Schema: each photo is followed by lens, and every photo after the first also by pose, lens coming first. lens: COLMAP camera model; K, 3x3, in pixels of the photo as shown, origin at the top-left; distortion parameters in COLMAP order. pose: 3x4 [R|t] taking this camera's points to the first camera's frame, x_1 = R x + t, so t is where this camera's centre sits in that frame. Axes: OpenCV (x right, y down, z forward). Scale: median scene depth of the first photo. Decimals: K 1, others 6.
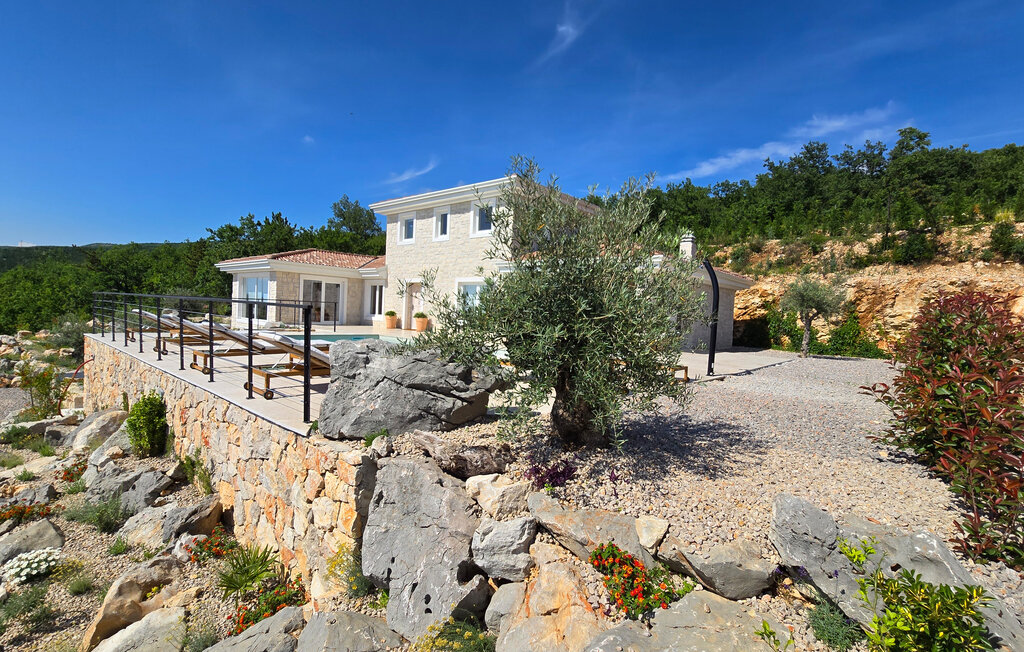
lens RADIAL K [[472.1, 0, 512.0], [0, 472.1, 326.0], [0, 0, 1]] dist [-0.001314, -0.000216]
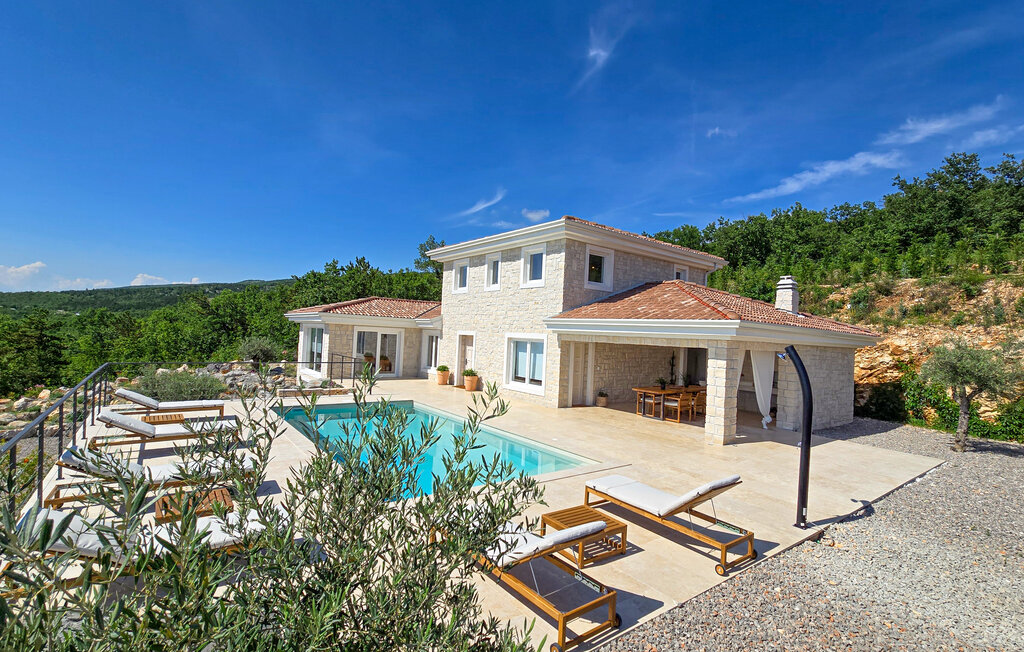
lens RADIAL K [[469.5, 0, 528.9], [0, 469.5, 325.9], [0, 0, 1]] dist [-0.004079, 0.000594]
pose [[0.983454, -0.002905, -0.181135, 0.072271], [-0.007822, 0.998258, -0.058483, -0.054899], [0.180990, 0.058932, 0.981718, 0.120920]]
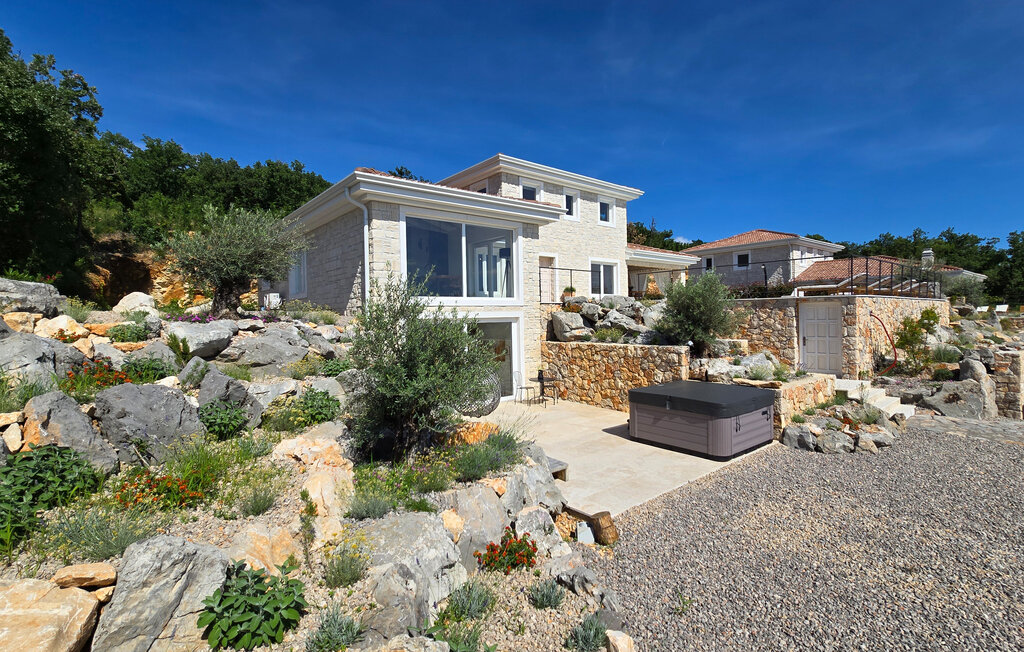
lens RADIAL K [[472.1, 0, 512.0], [0, 472.1, 326.0], [0, 0, 1]] dist [-0.001314, -0.000216]
pose [[0.190397, -0.070555, 0.979169, -1.113942], [0.037775, 0.997202, 0.064510, -0.013350], [-0.980980, 0.024705, 0.192529, 0.830070]]
